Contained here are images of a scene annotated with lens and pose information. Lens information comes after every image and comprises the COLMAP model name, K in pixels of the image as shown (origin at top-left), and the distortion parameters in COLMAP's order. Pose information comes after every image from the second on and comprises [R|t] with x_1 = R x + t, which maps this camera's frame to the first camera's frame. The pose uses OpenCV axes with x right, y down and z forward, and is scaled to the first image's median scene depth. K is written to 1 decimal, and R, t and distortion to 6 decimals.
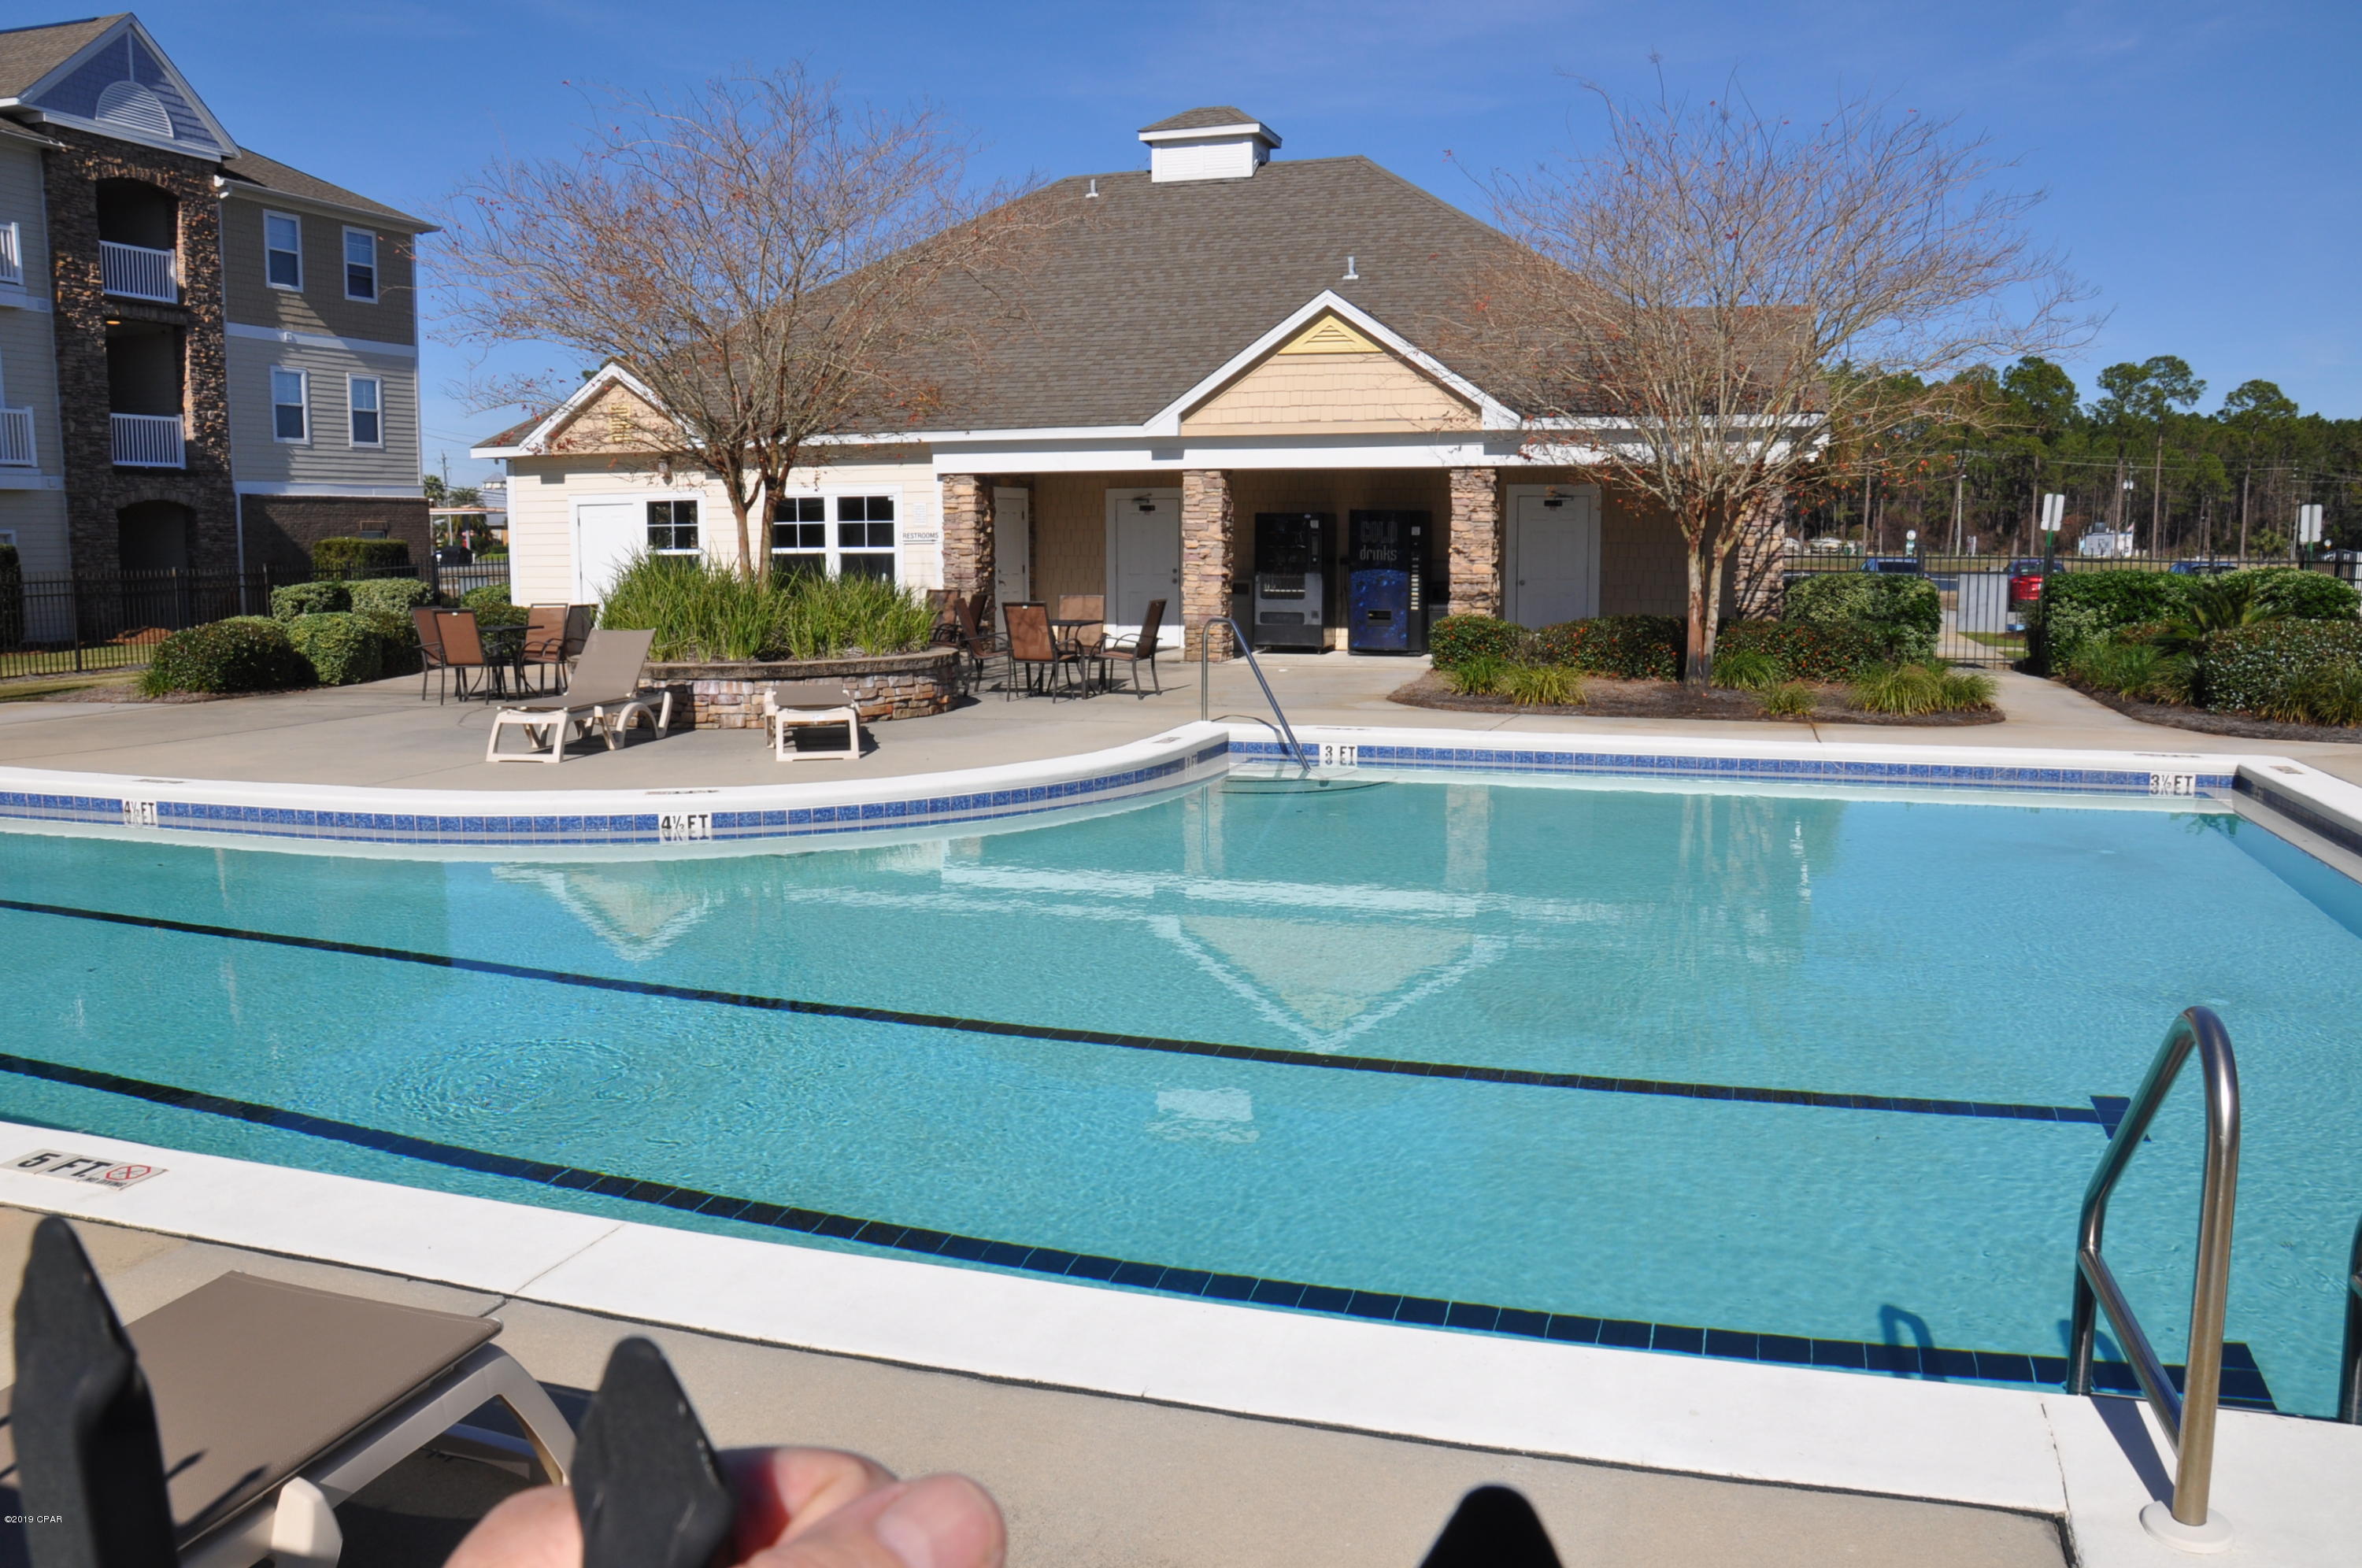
lens RADIAL K [[1810.0, 0, 1179.4], [0, 1810.0, 788.6], [0, 0, 1]] dist [-0.160726, 0.102608]
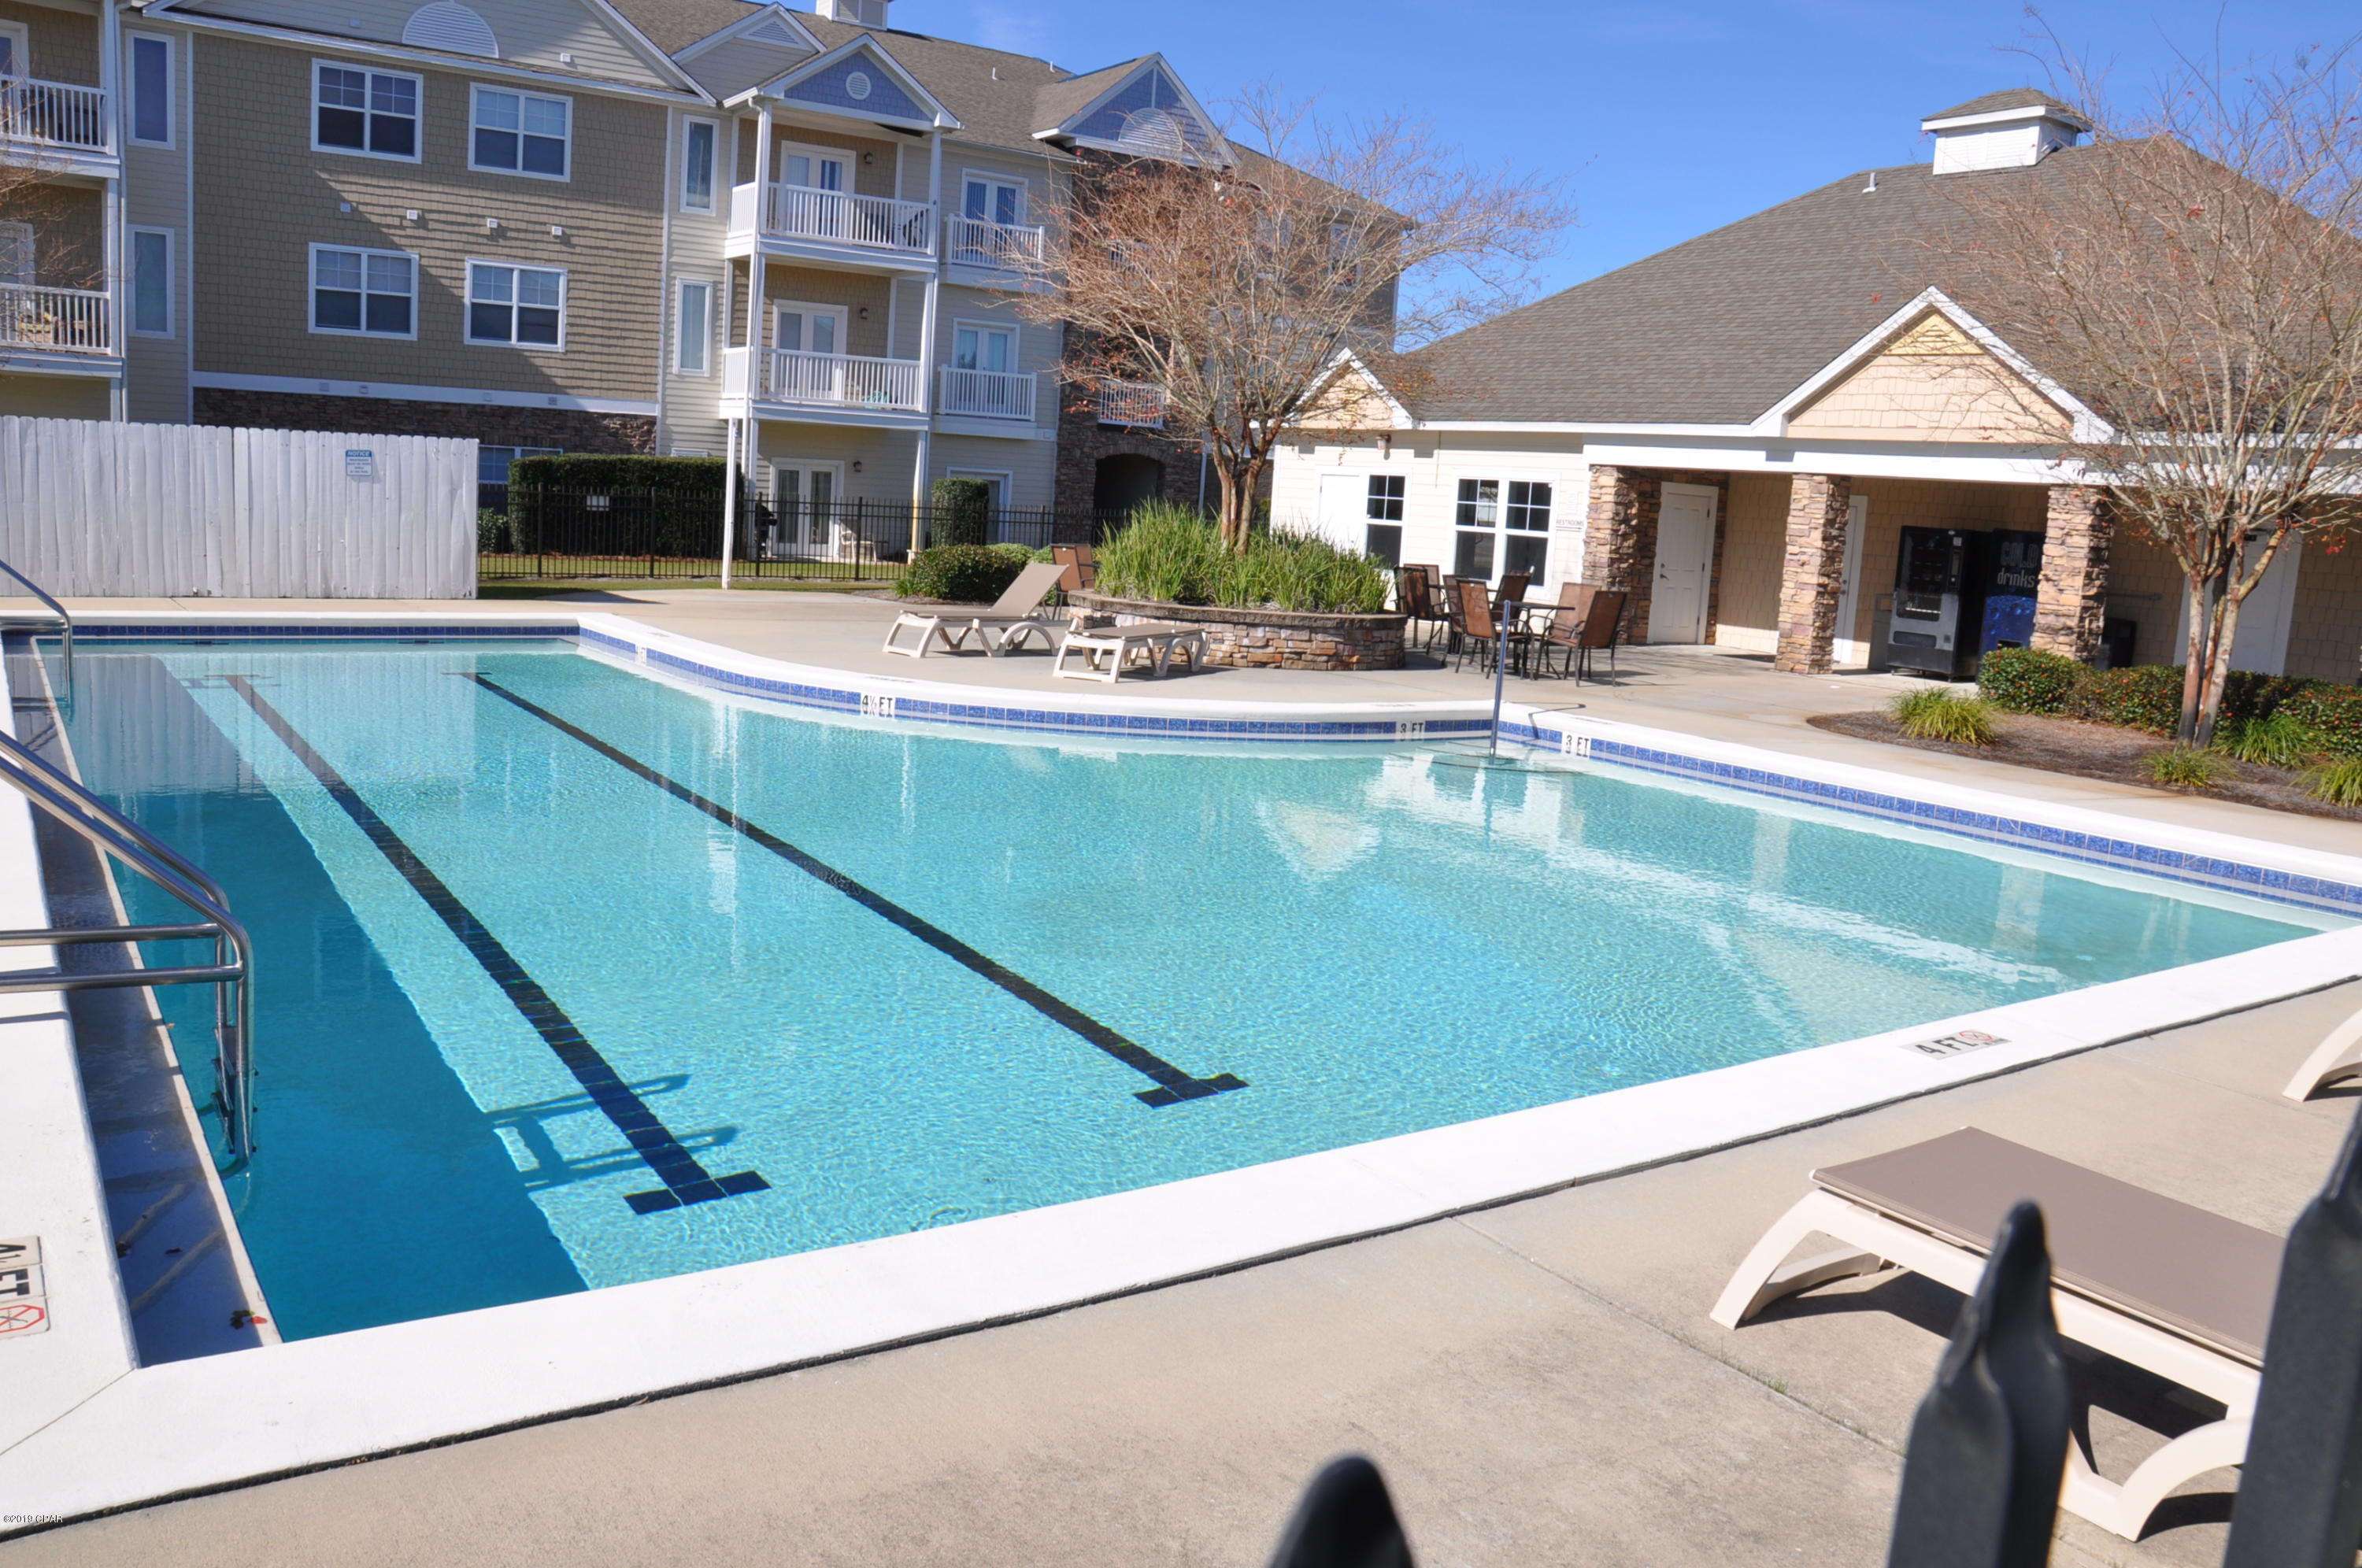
lens RADIAL K [[1810.0, 0, 1162.7], [0, 1810.0, 795.6], [0, 0, 1]] dist [-0.160726, 0.102608]
pose [[0.786158, 0.150332, -0.599463, 0.319000], [-0.147105, 0.987604, 0.054751, -0.007380], [0.600263, 0.045141, 0.798528, 0.043590]]
